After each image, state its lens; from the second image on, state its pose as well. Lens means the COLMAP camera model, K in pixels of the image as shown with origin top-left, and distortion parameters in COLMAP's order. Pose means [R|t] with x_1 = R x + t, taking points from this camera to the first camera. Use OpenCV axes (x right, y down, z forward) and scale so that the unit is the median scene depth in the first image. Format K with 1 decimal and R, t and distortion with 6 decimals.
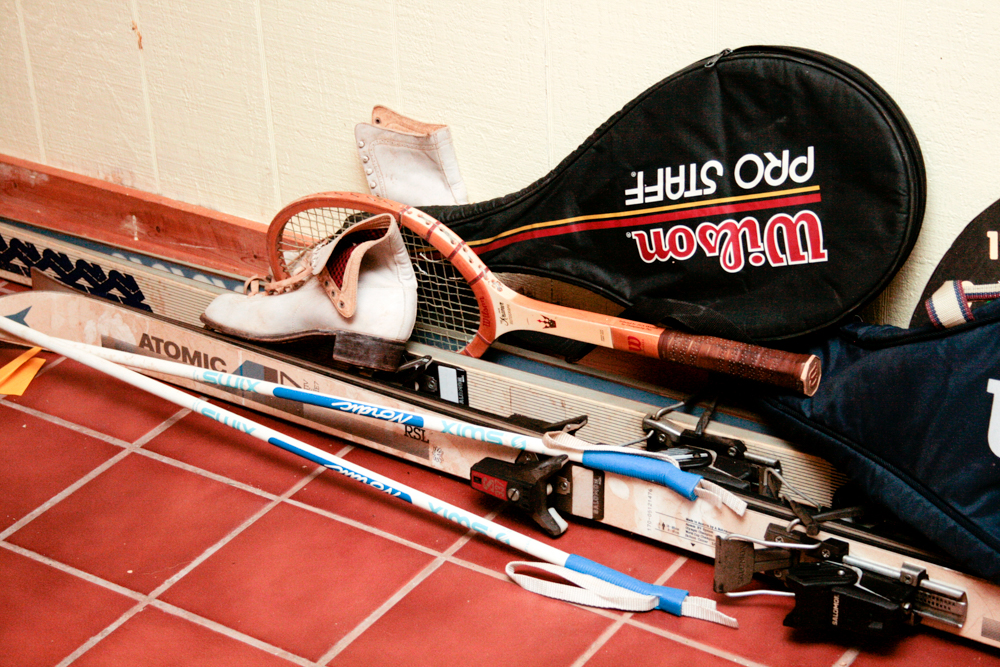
lens RADIAL K [[2150.0, 0, 500.0], [0, 2150.0, 333.5], [0, 0, 1]] dist [0.034476, 0.311846]
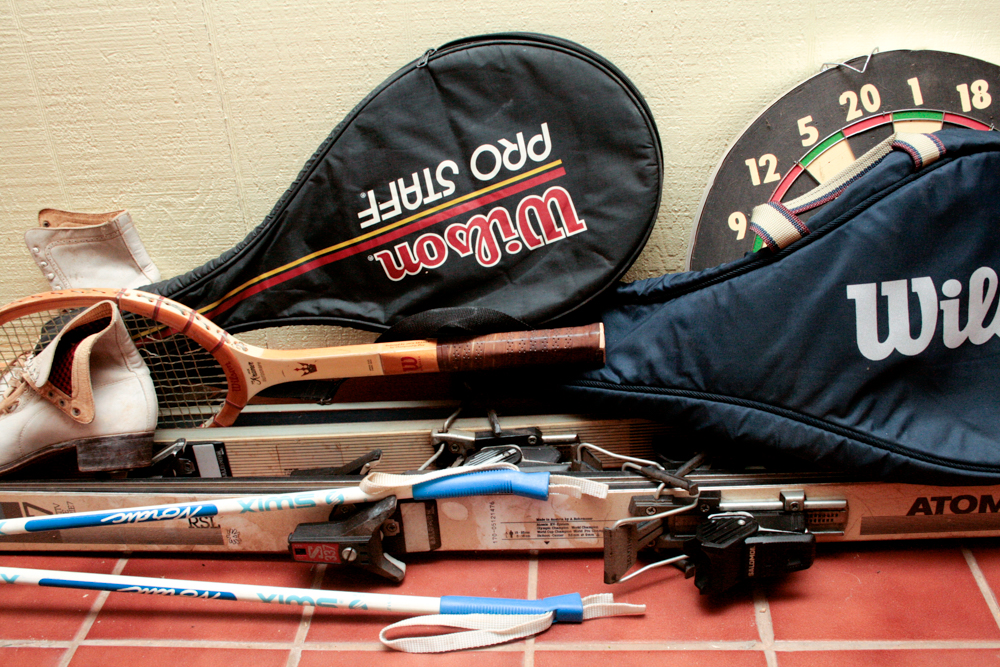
lens RADIAL K [[1021.7, 0, 503.9], [0, 1021.7, 344.6], [0, 0, 1]] dist [-0.119435, 0.132943]
pose [[0.864356, -0.253930, 0.434061, -0.100236], [0.262870, 0.963982, 0.040480, -0.011106], [-0.428706, 0.079112, 0.899974, 0.571268]]
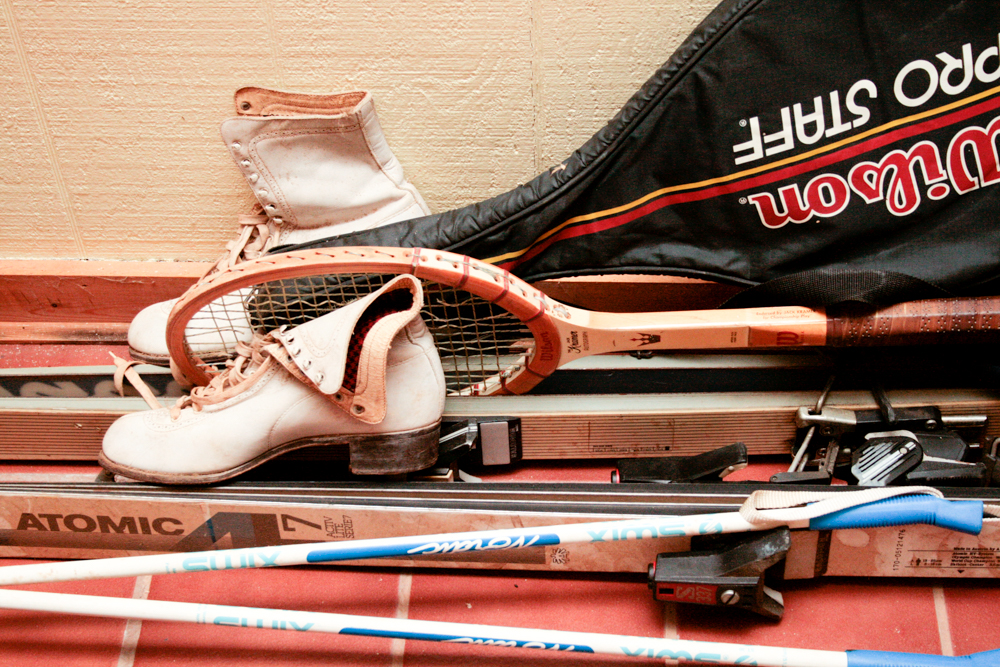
lens RADIAL K [[1737.0, 0, 500.0], [0, 1737.0, 333.5], [0, 0, 1]] dist [0.002748, 0.091928]
pose [[0.859324, -0.366829, 0.356369, -0.239103], [0.246234, 0.907480, 0.340366, -0.228302], [-0.448254, -0.204734, 0.870145, 0.528288]]
